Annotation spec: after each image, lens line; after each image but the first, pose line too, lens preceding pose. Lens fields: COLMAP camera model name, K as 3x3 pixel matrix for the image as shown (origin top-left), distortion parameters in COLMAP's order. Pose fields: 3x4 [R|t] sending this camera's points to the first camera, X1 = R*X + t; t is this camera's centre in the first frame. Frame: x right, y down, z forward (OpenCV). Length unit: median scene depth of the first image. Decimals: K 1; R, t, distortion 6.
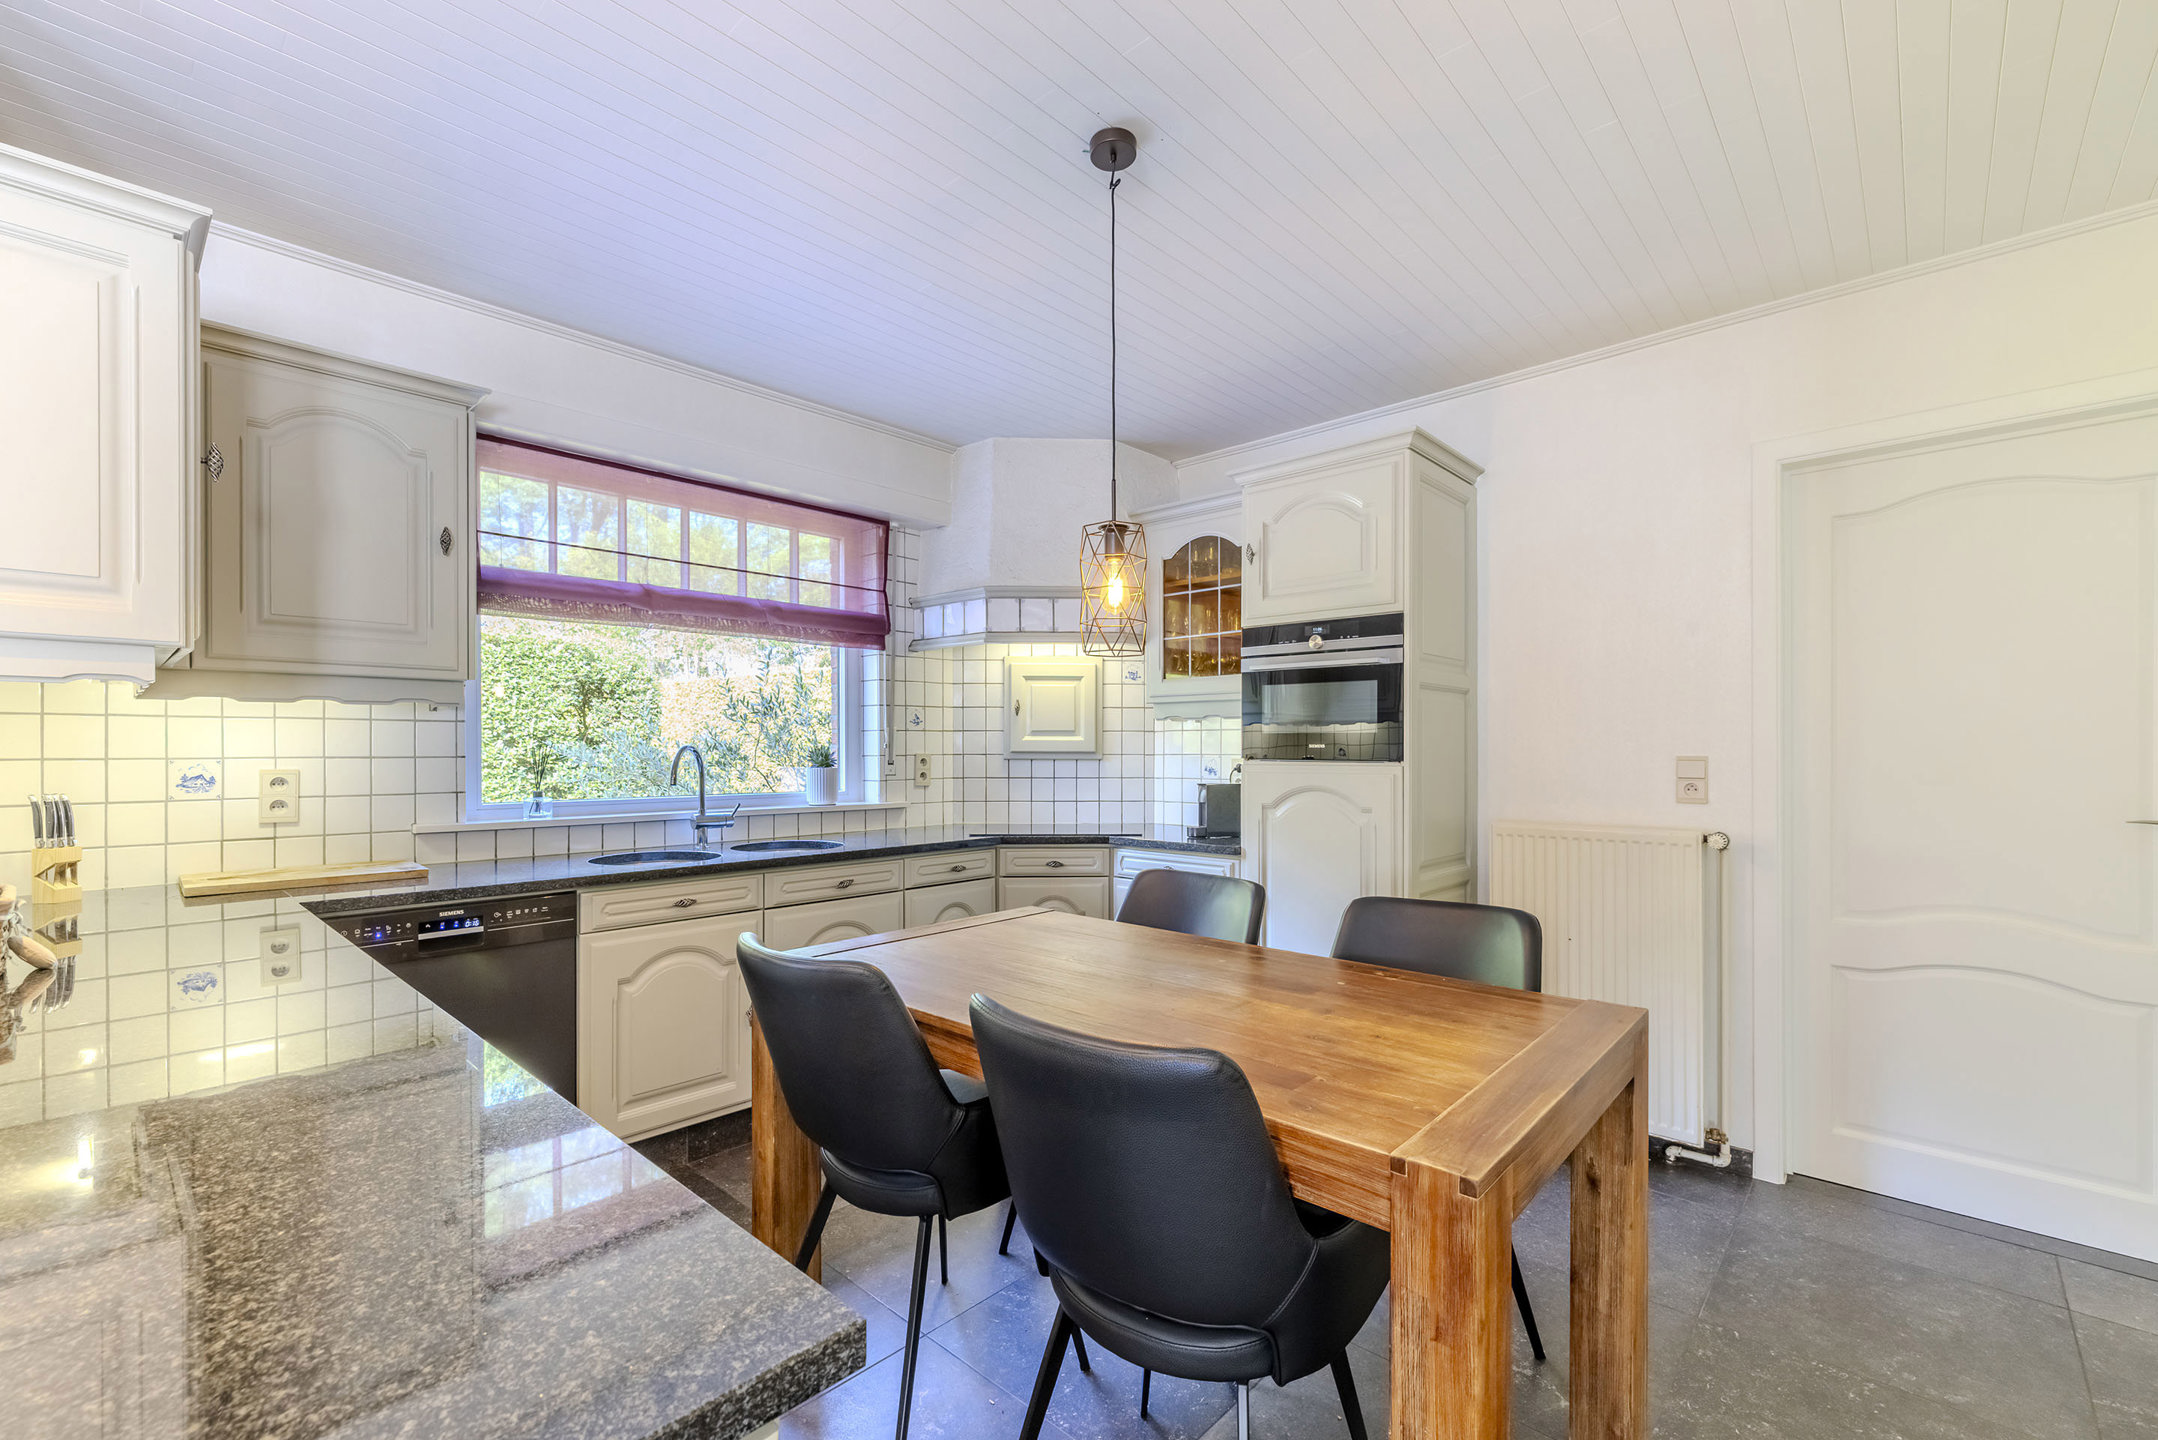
lens RADIAL K [[960.5, 0, 1055.1], [0, 960.5, 747.4], [0, 0, 1]] dist [0.002342, 0.000332]
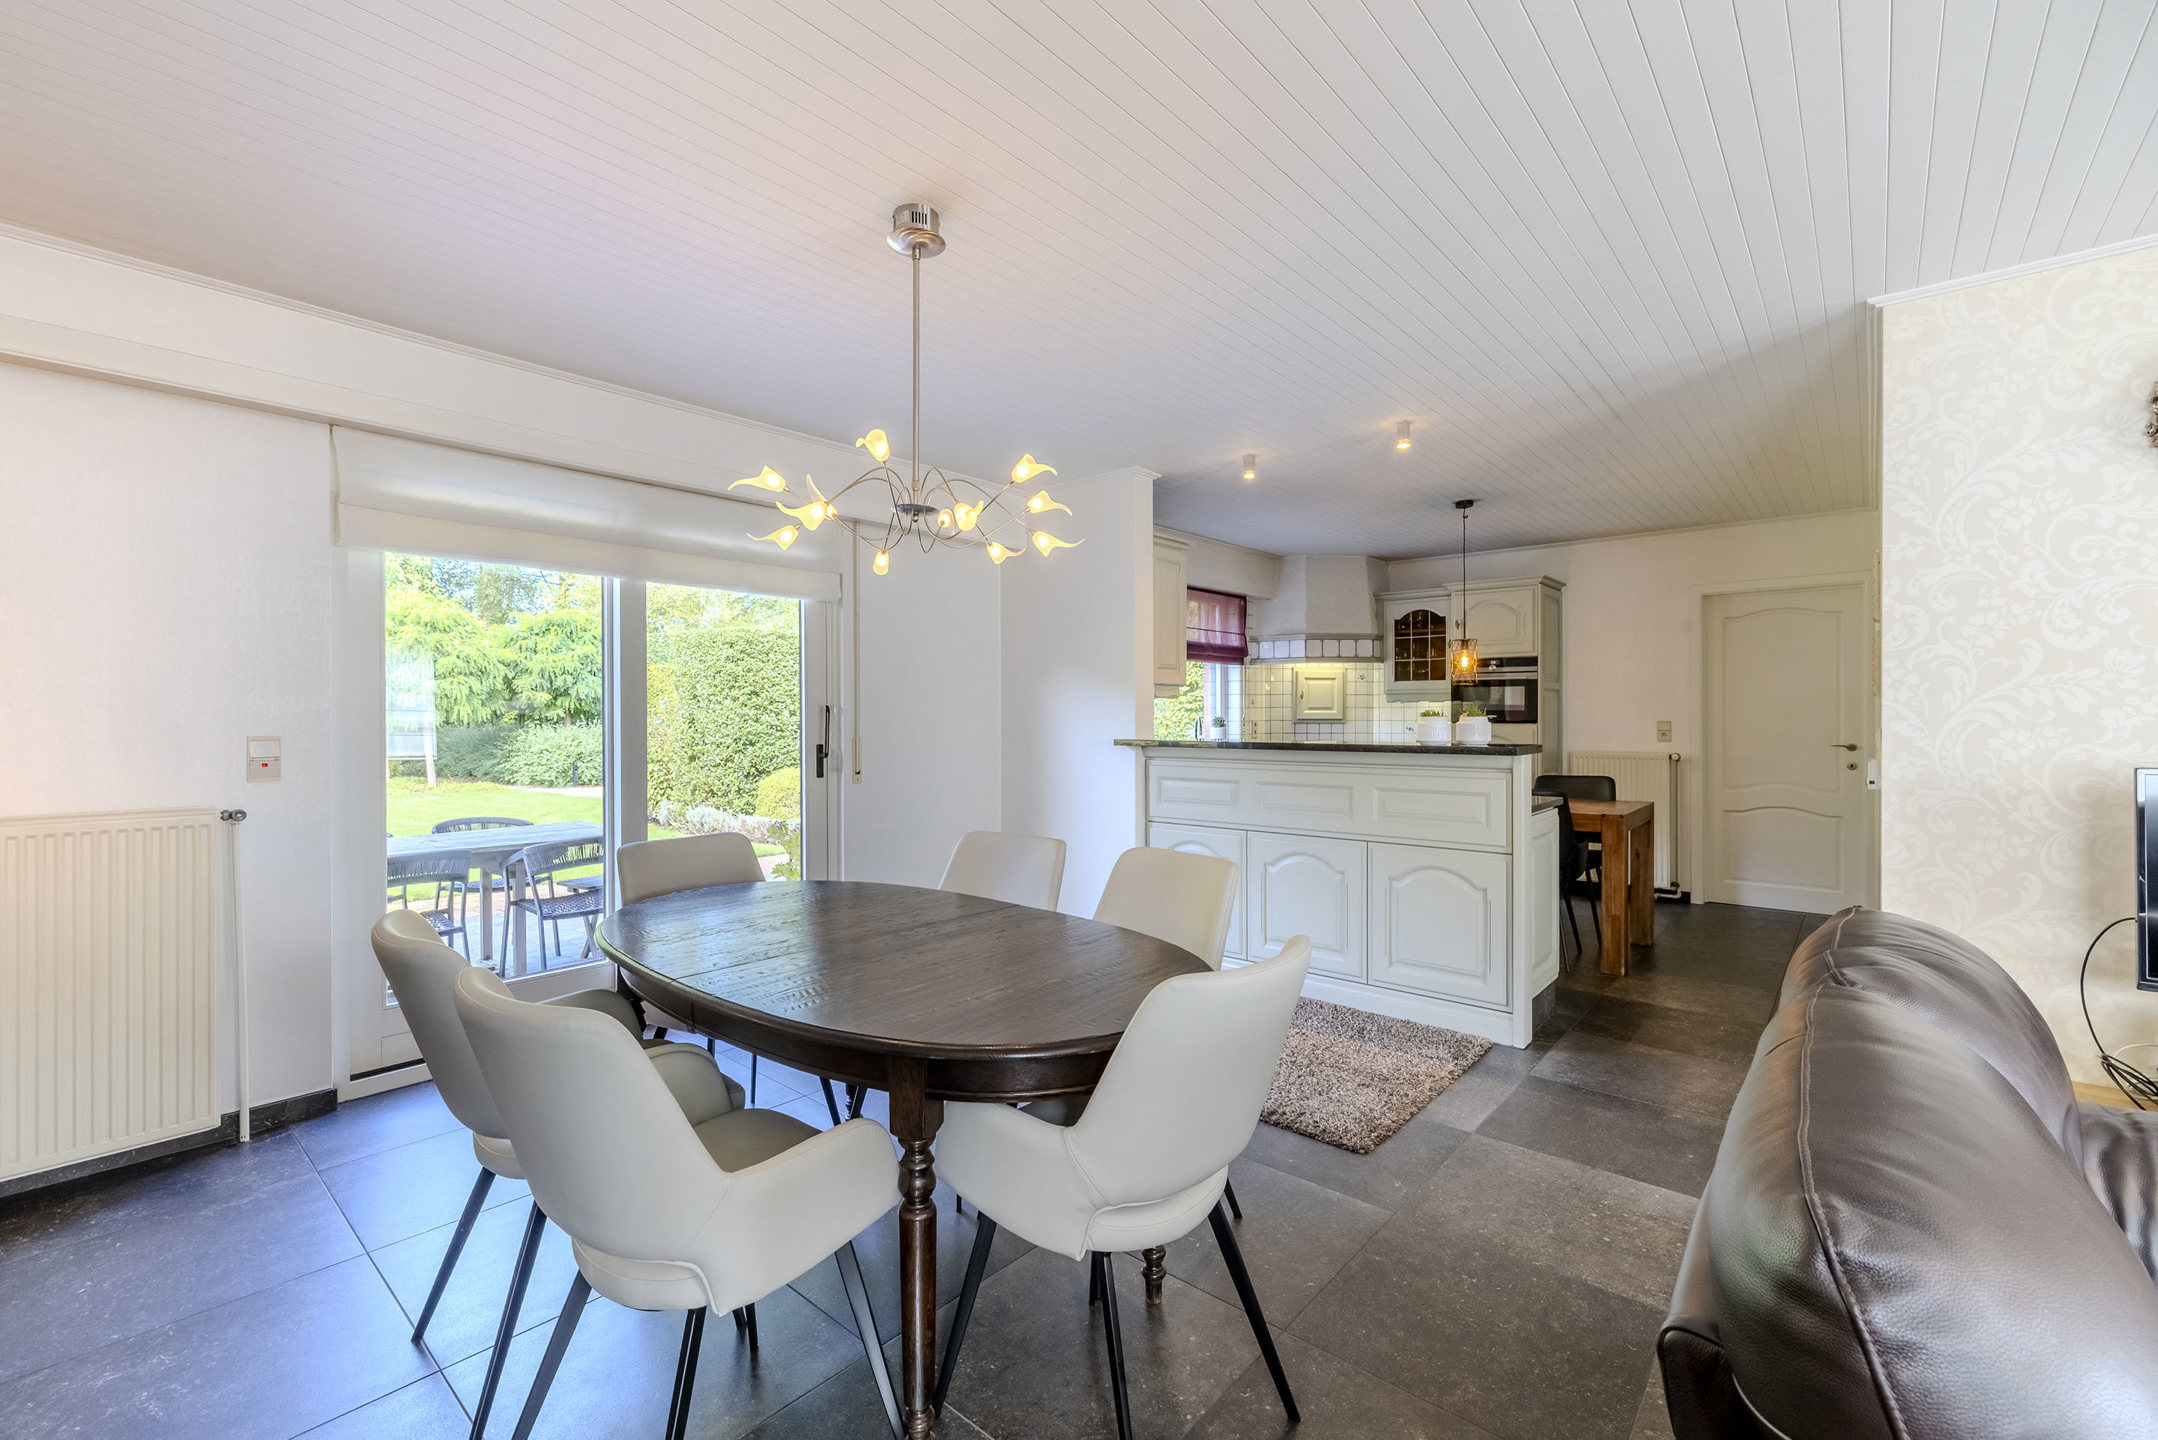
lens RADIAL K [[991.0, 0, 1029.4], [0, 991.0, 712.6], [0, 0, 1]] dist [-0.001776, -0.000121]
pose [[0.999636, -0.000513, 0.026990, -0.688993], [0.000552, 0.999999, -0.001425, -0.005866], [-0.026989, 0.001440, 0.999635, -0.993069]]
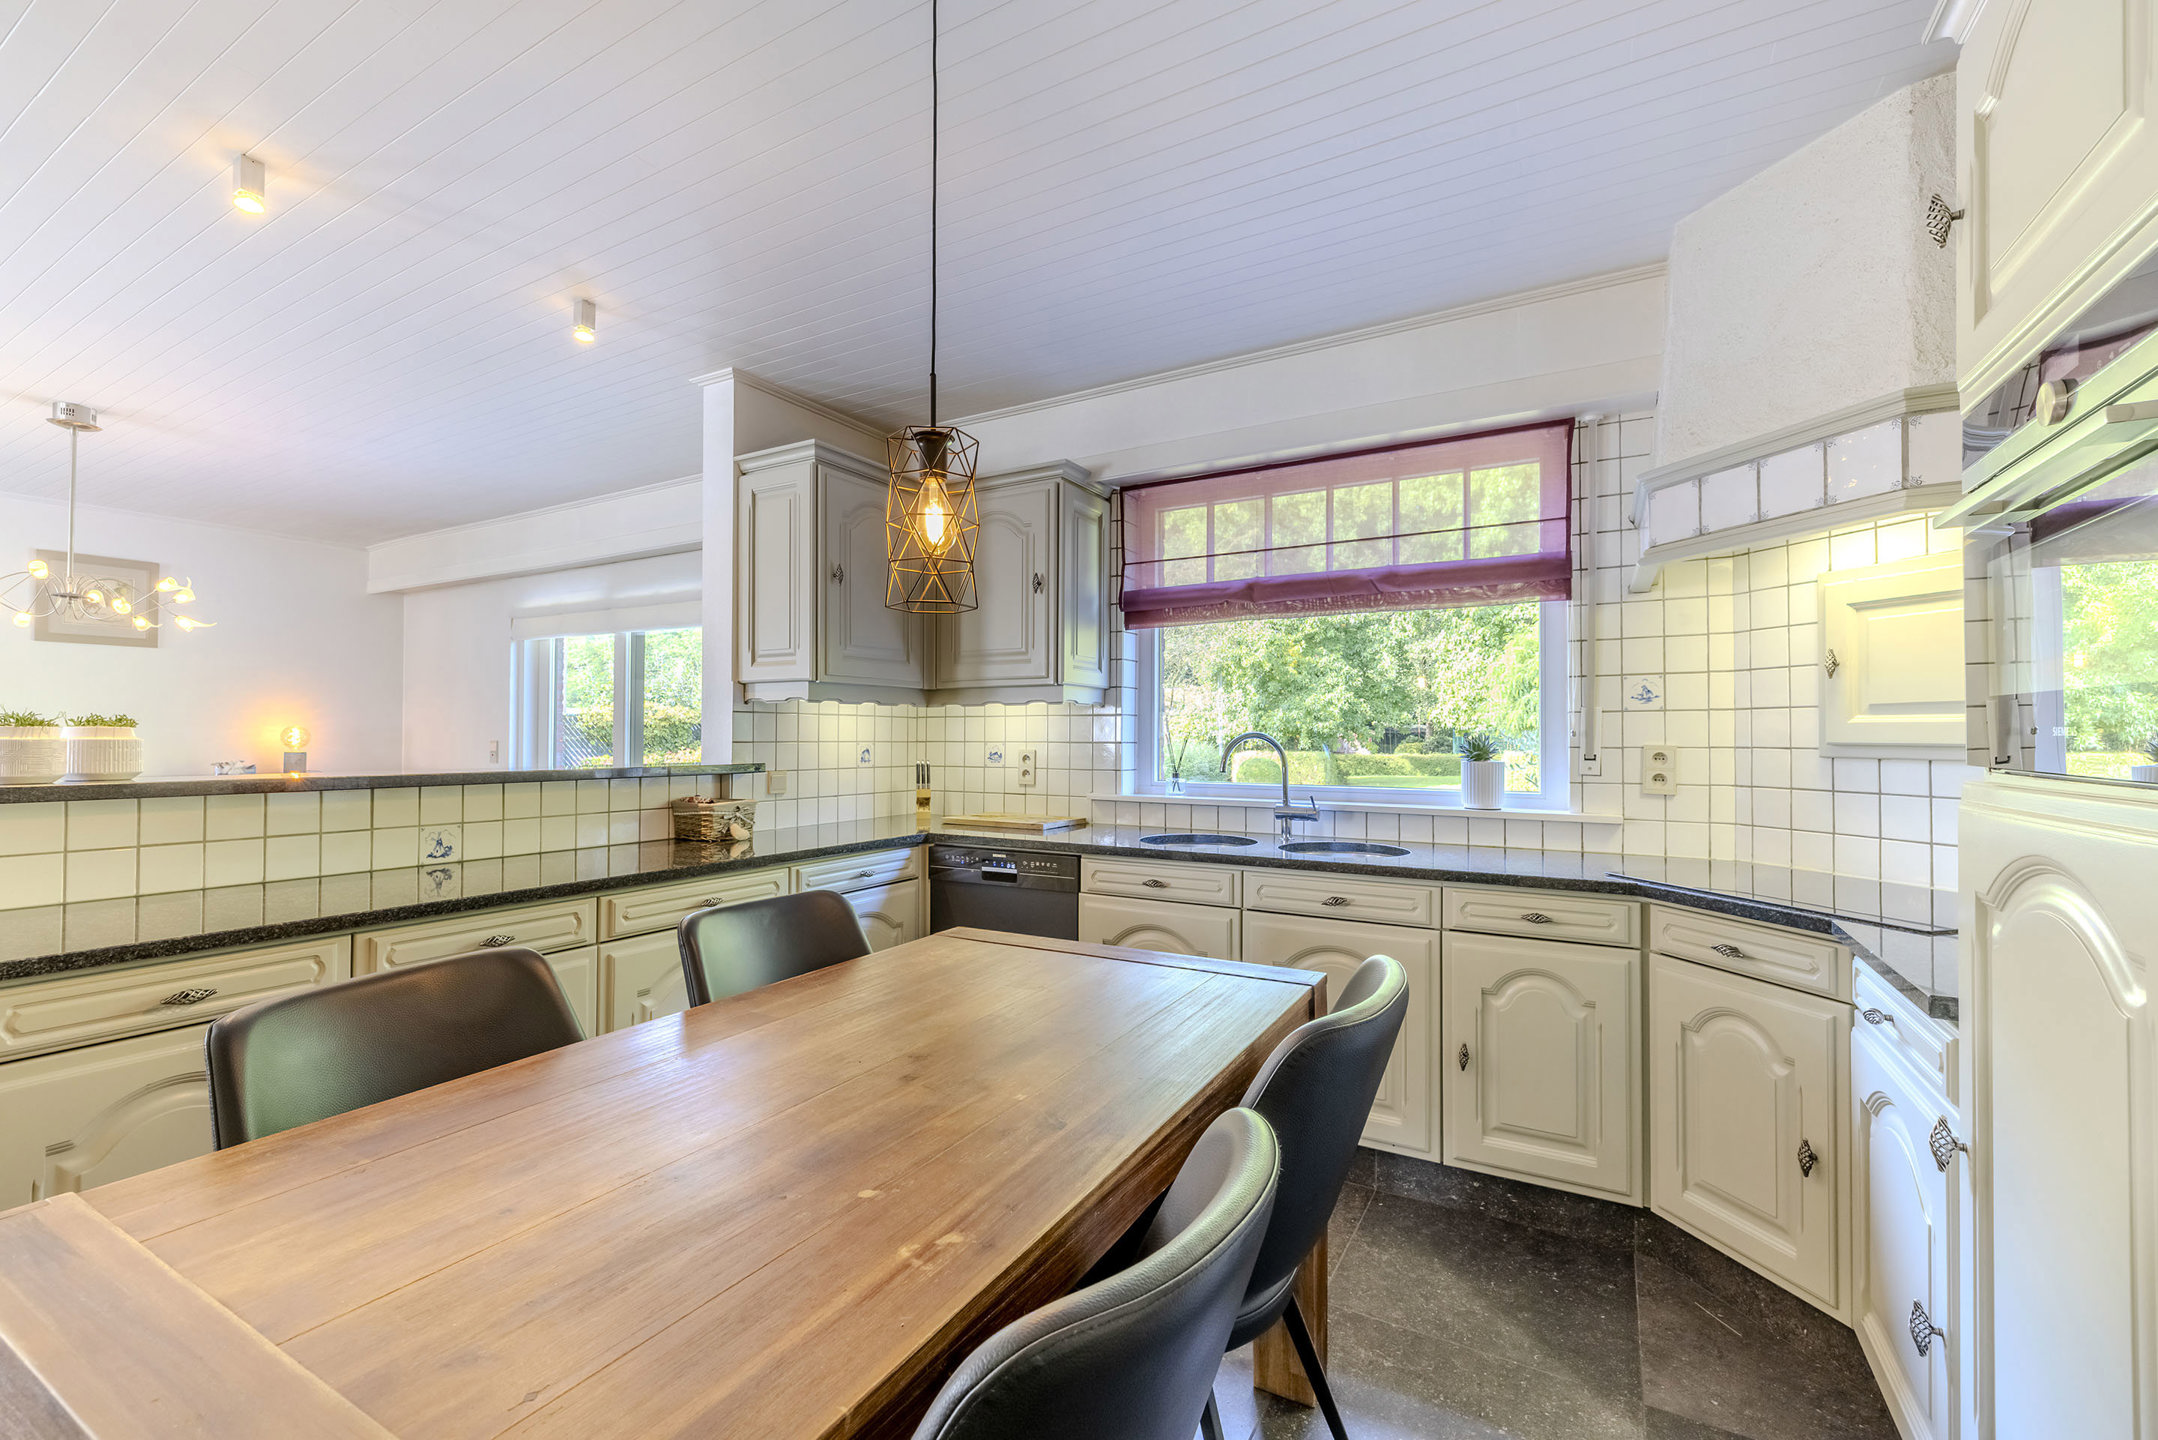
lens RADIAL K [[902.9, 0, 1082.0], [0, 902.9, 733.2], [0, 0, 1]] dist [0.001192, 0.000039]
pose [[0.214705, -0.000722, -0.976679, 0.420930], [0.000089, 1.000000, -0.000719, -0.001551], [0.976679, 0.000067, 0.214705, 0.530690]]
